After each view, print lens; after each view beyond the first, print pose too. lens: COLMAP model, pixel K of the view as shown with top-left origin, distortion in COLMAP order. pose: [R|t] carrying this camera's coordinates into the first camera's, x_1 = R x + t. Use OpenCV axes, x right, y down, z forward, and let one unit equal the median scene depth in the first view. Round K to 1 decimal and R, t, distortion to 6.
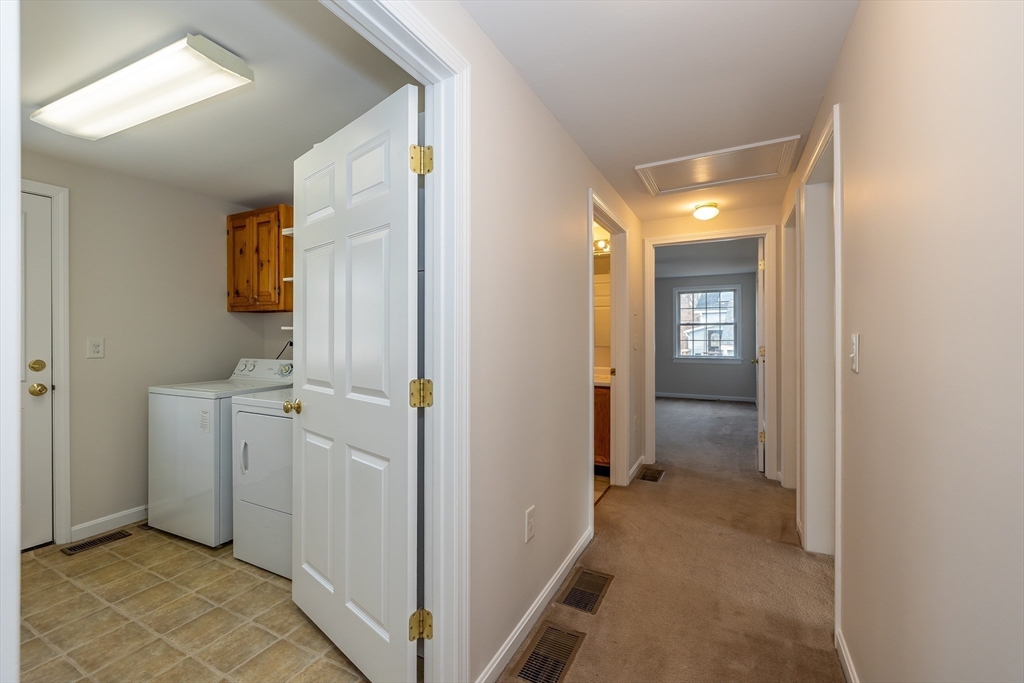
lens RADIAL K [[431.6, 0, 509.6], [0, 431.6, 332.0], [0, 0, 1]] dist [-0.000366, 0.000071]
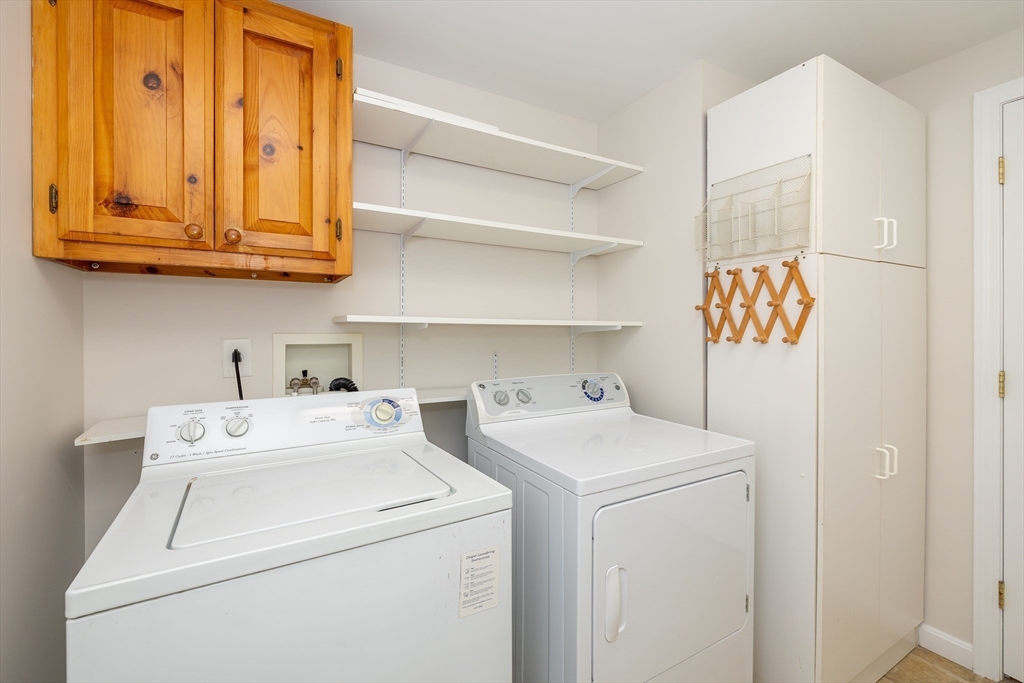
lens RADIAL K [[431.6, 0, 509.6], [0, 431.6, 332.0], [0, 0, 1]] dist [-0.000366, 0.000071]
pose [[0.555678, -0.004954, 0.831383, -0.790116], [-0.002055, 0.999971, 0.007333, 0.000796], [-0.831395, -0.005783, 0.555652, 0.629588]]
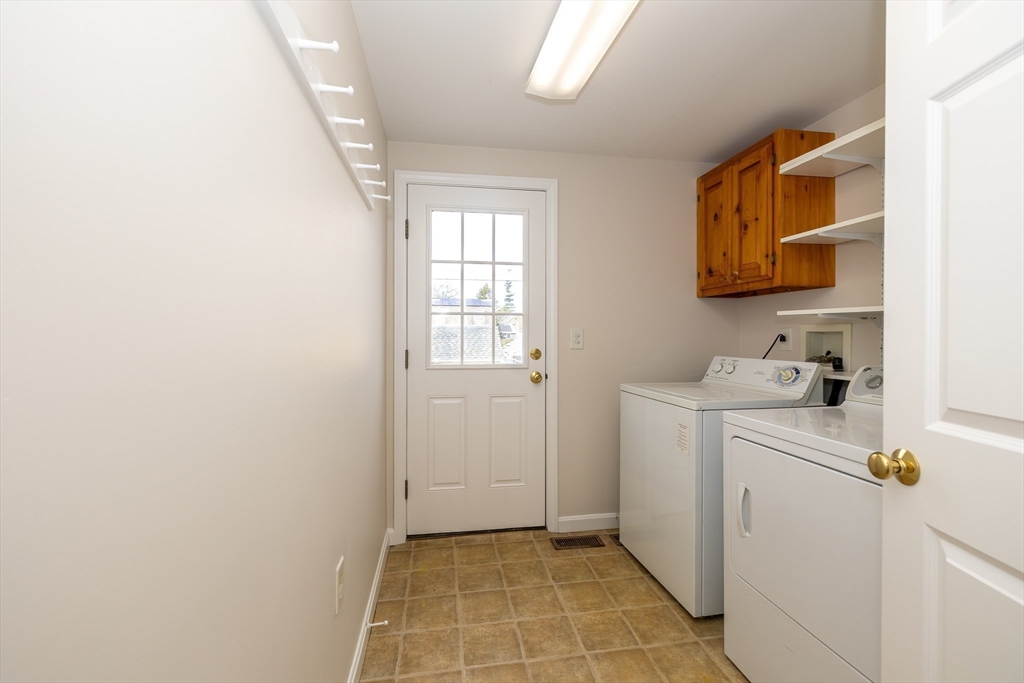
lens RADIAL K [[431.1, 0, 509.9], [0, 431.1, 343.0], [0, 0, 1]] dist [-0.000131, 0.000036]
pose [[0.597708, 0.016195, -0.801550, -0.236519], [-0.000142, 0.999798, 0.020094, 0.023546], [0.801714, -0.011897, 0.597590, 0.260258]]
